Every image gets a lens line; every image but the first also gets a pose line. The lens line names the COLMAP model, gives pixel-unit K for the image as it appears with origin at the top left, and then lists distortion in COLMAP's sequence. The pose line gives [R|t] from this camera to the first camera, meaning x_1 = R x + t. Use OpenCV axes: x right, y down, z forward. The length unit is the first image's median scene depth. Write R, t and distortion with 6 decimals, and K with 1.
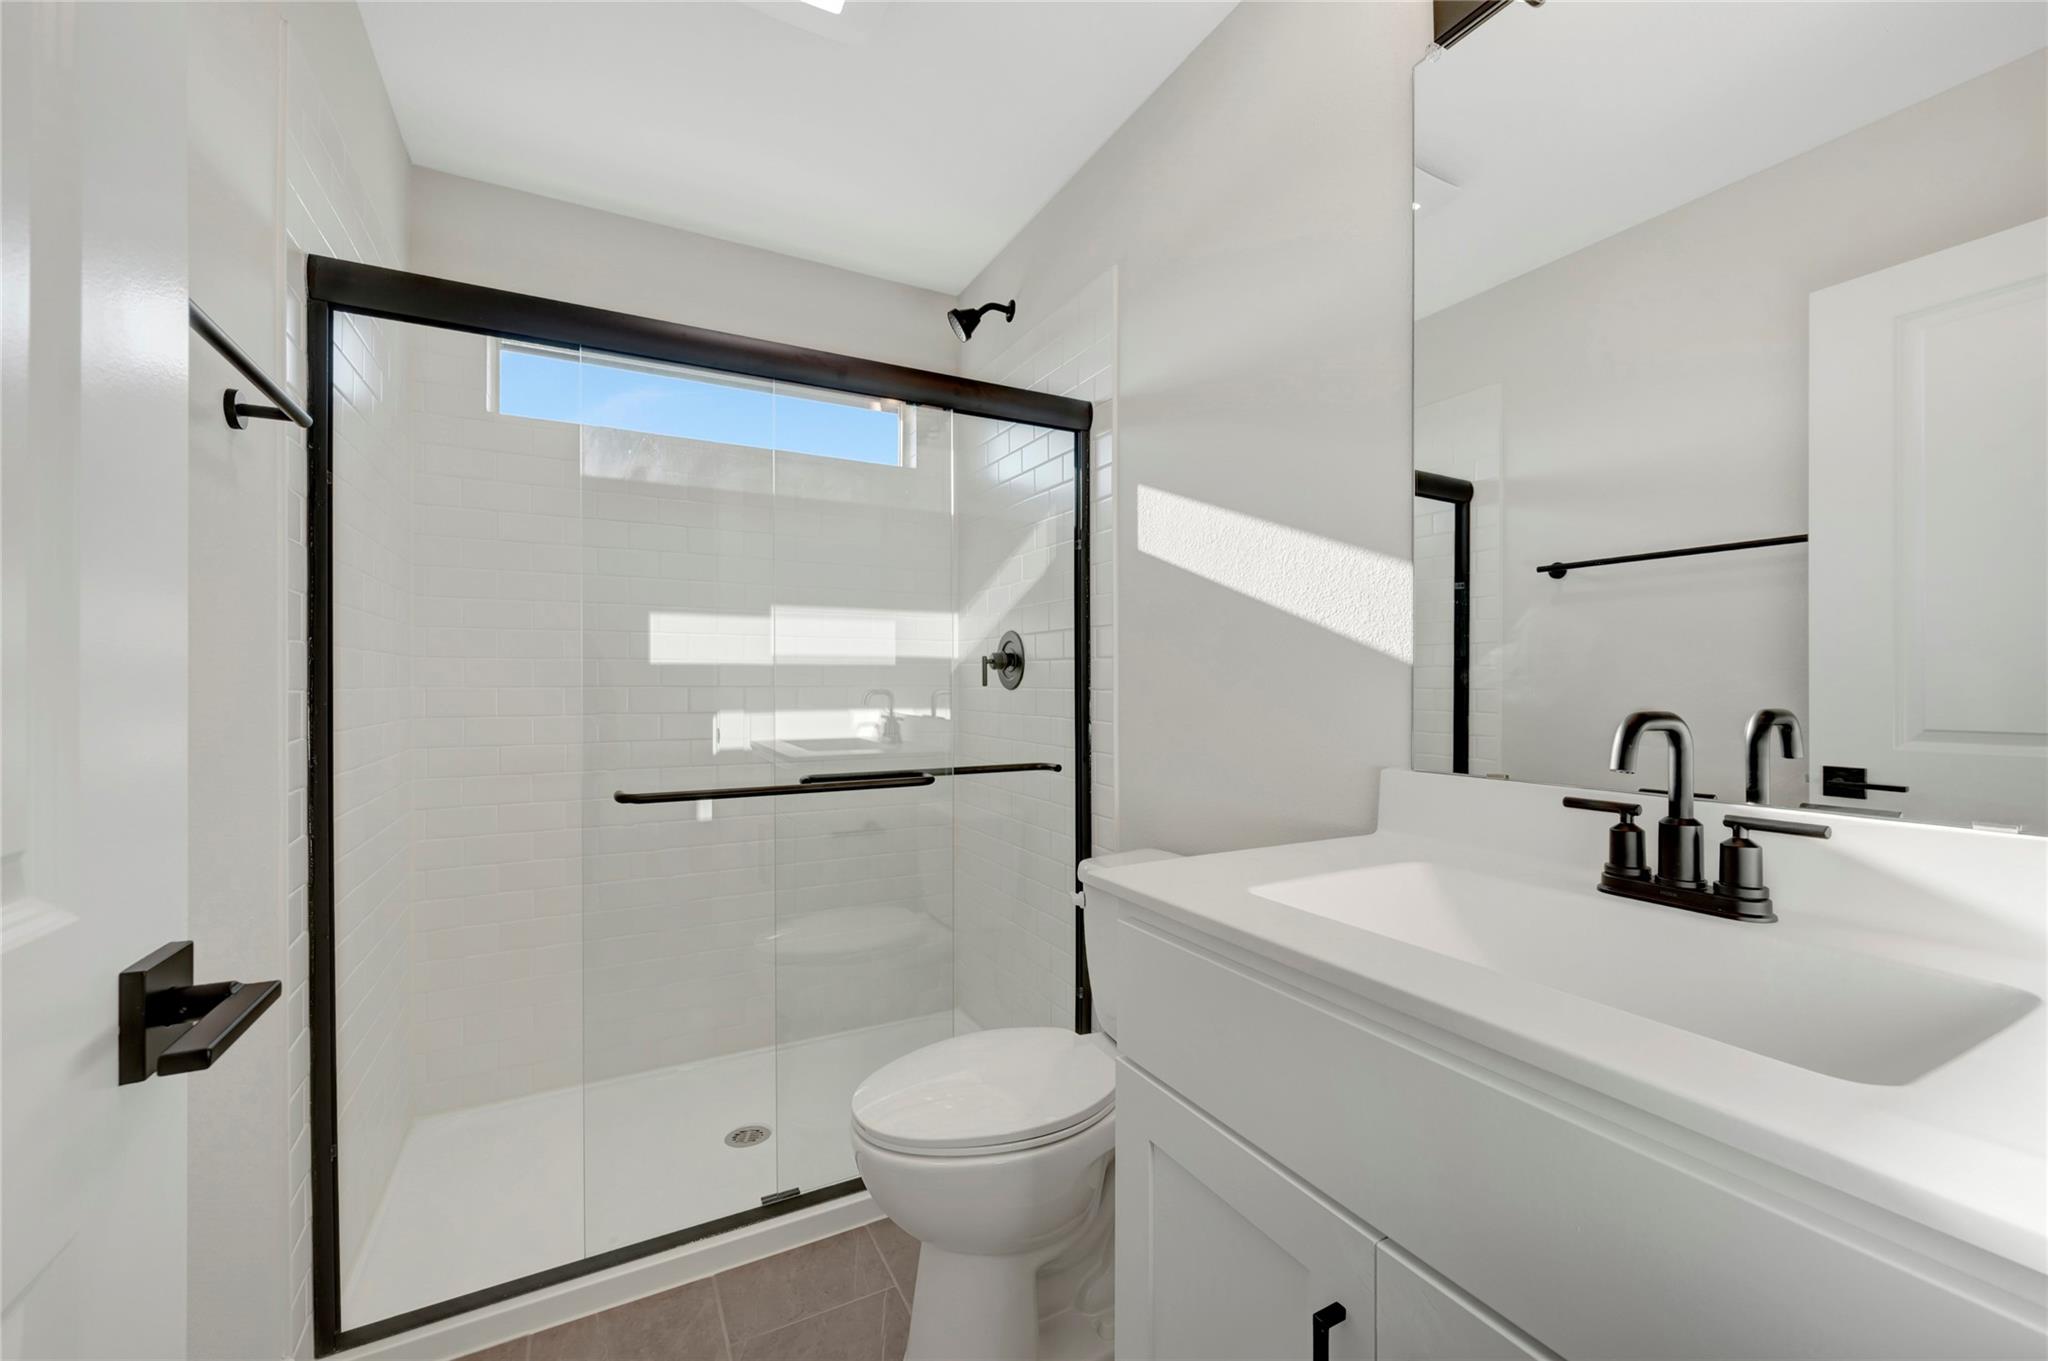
lens RADIAL K [[815.4, 0, 1026.1], [0, 815.4, 686.1], [0, 0, 1]] dist [0.000467, 0.000902]
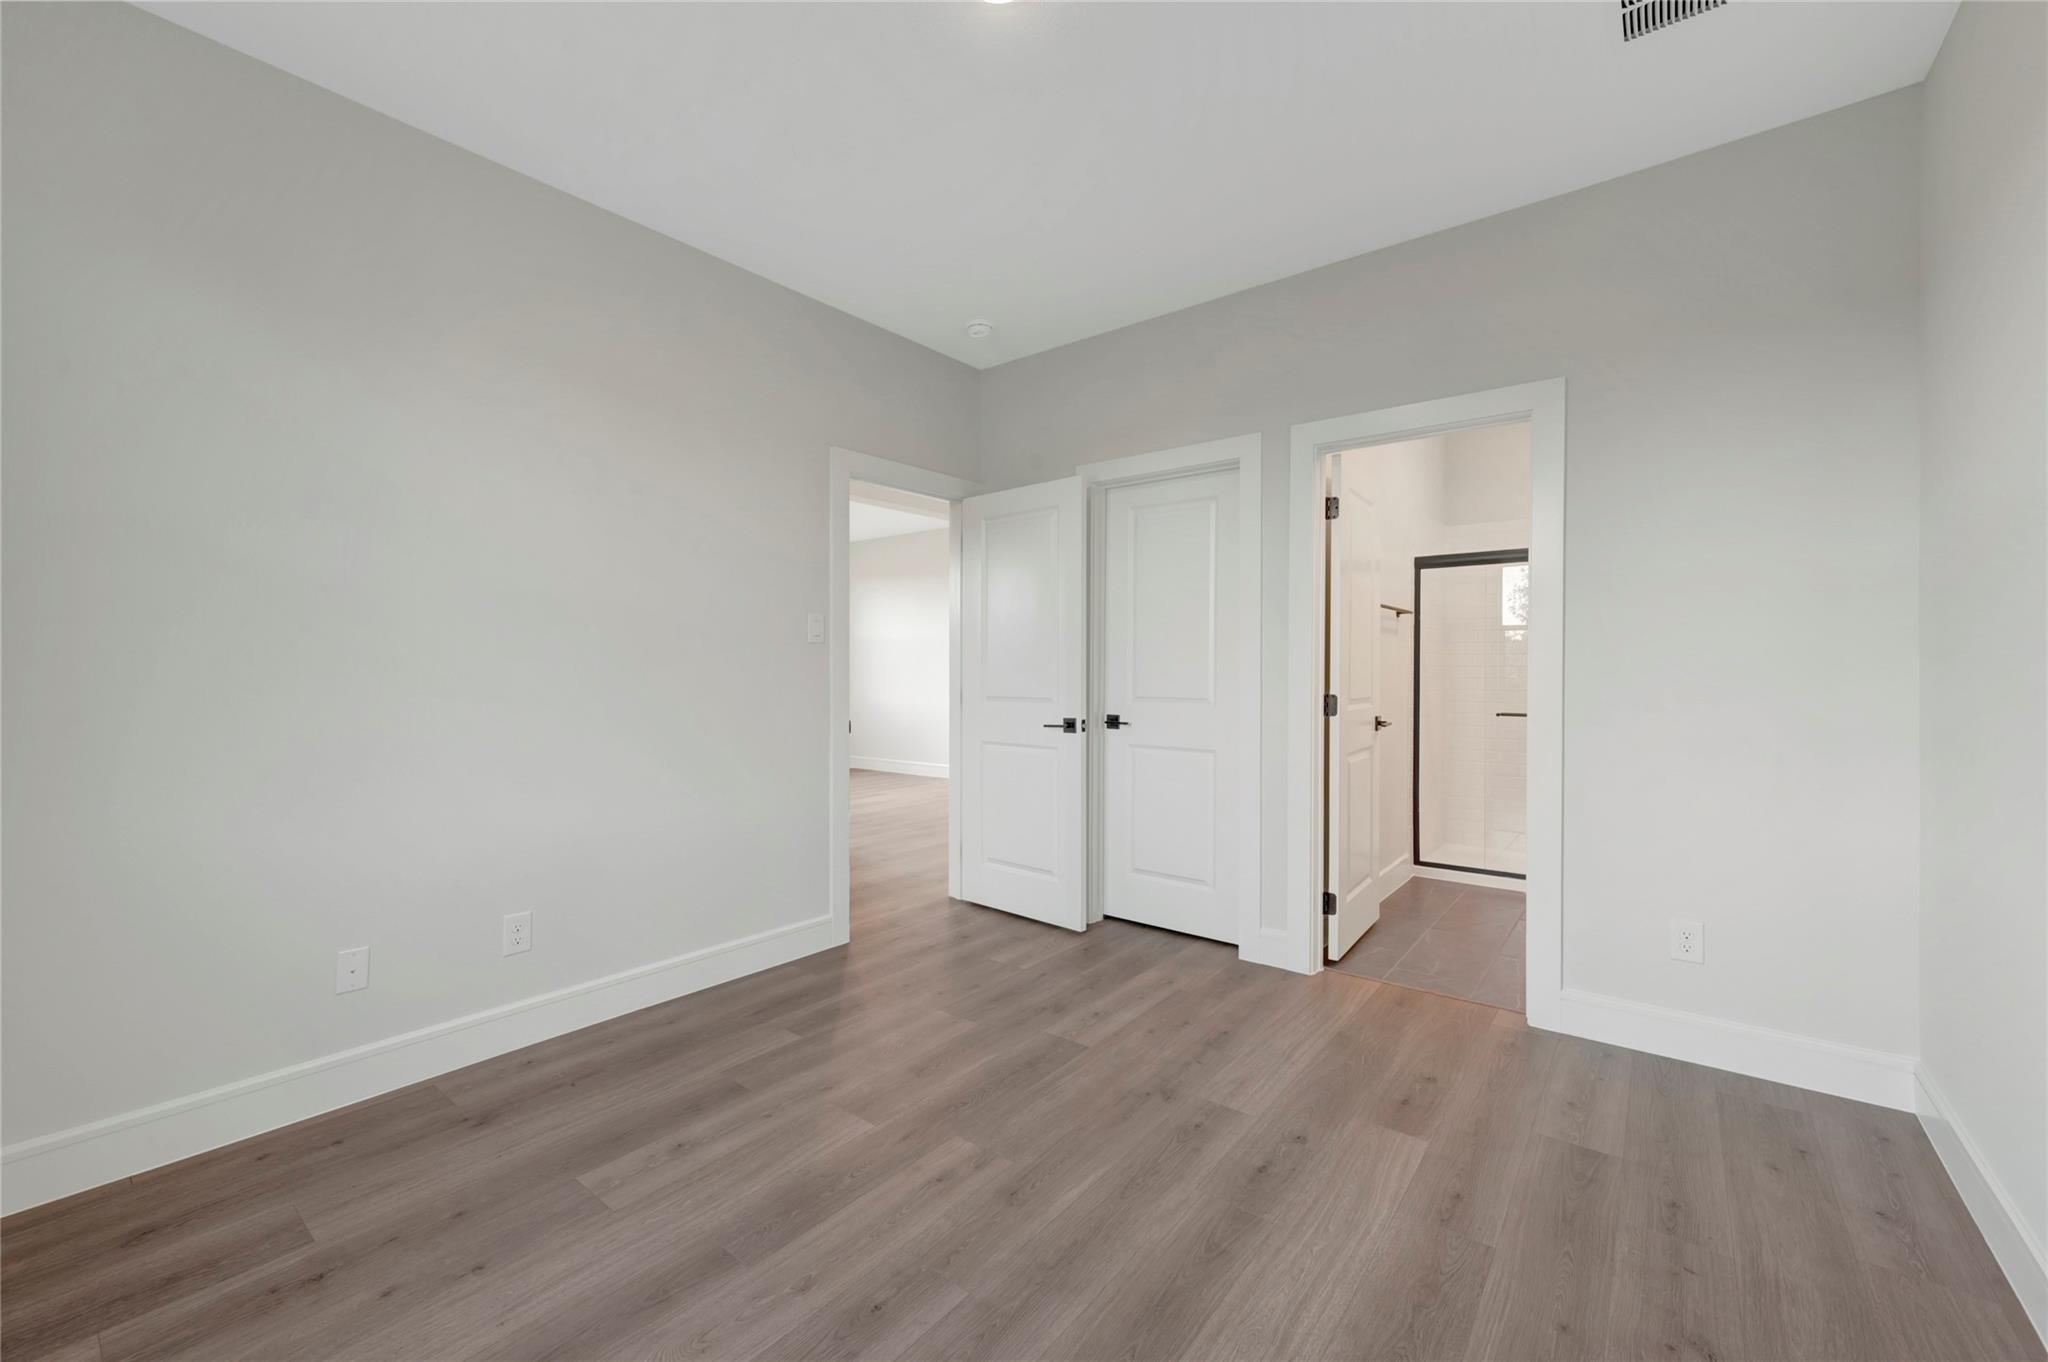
lens RADIAL K [[815.4, 0, 1029.5], [0, 815.4, 683.6], [0, 0, 1]] dist [0.000467, 0.000902]
pose [[0.394302, 0.016649, -0.918830, 1.759961], [-0.002982, 0.999854, 0.016837, -0.016344], [0.918976, -0.003899, 0.394294, -1.976241]]
